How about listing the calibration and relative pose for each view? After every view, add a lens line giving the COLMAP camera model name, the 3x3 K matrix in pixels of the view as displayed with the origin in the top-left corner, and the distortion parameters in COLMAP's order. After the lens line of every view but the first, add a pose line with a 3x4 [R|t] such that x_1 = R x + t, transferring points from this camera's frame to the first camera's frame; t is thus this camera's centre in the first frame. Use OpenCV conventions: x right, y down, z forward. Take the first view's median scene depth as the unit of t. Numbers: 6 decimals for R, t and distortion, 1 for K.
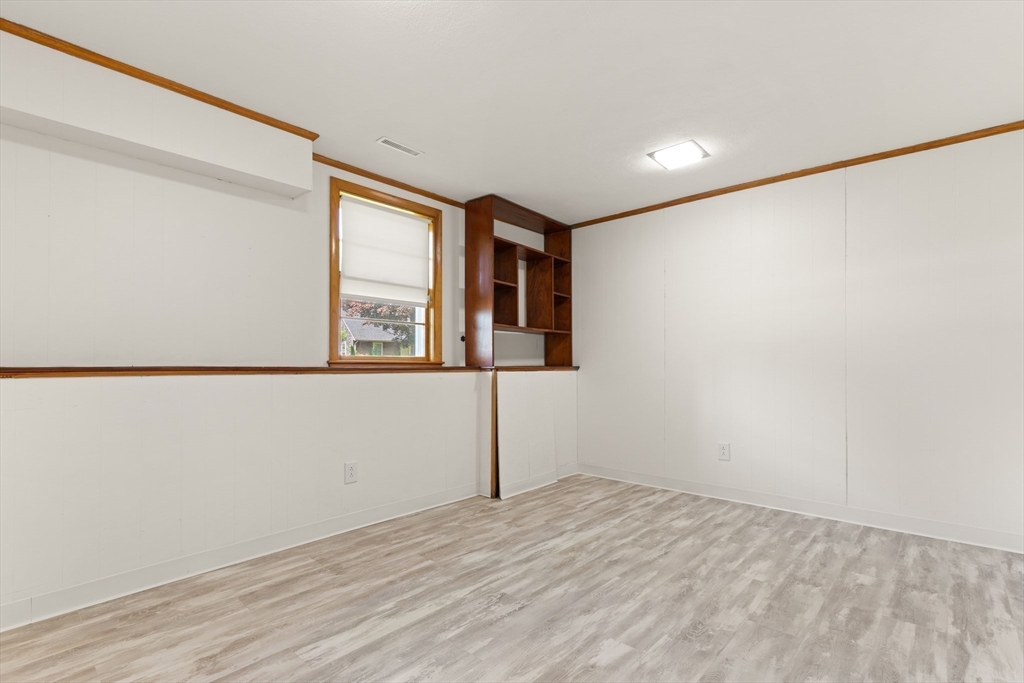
lens RADIAL K [[469.0, 0, 516.2], [0, 469.0, 361.9], [0, 0, 1]] dist [0.004975, 0.000479]
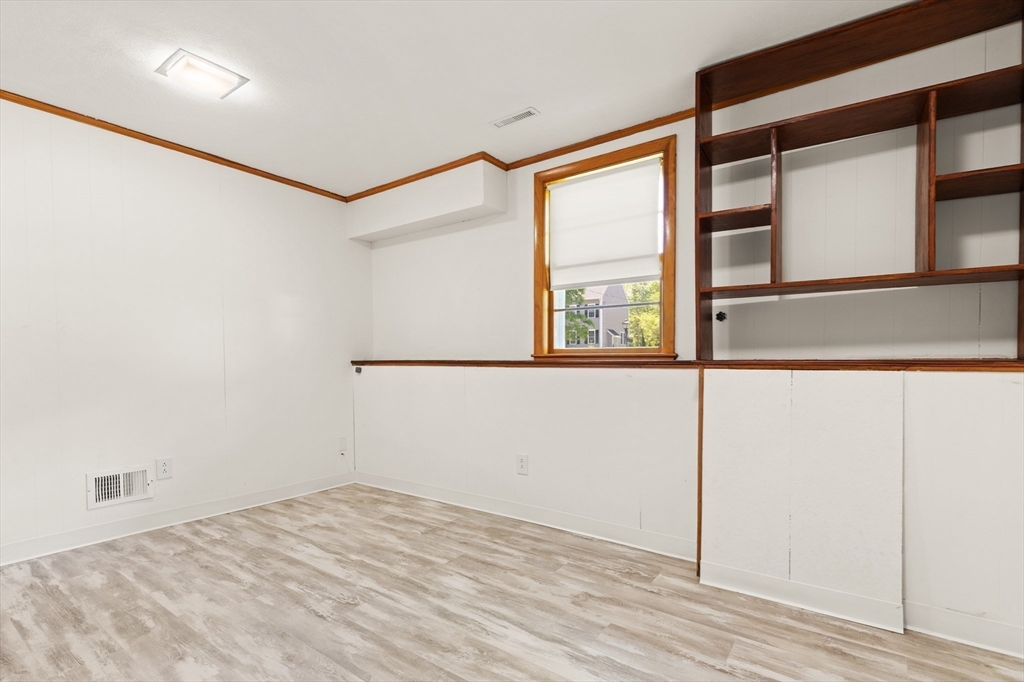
lens RADIAL K [[482.6, 0, 512.3], [0, 482.6, 371.0], [0, 0, 1]] dist [0.007066, 0.000134]
pose [[0.108820, 0.027367, -0.993685, 0.745732], [0.012846, 0.999499, 0.028934, 0.002761], [0.993979, -0.015913, 0.108413, 0.946597]]
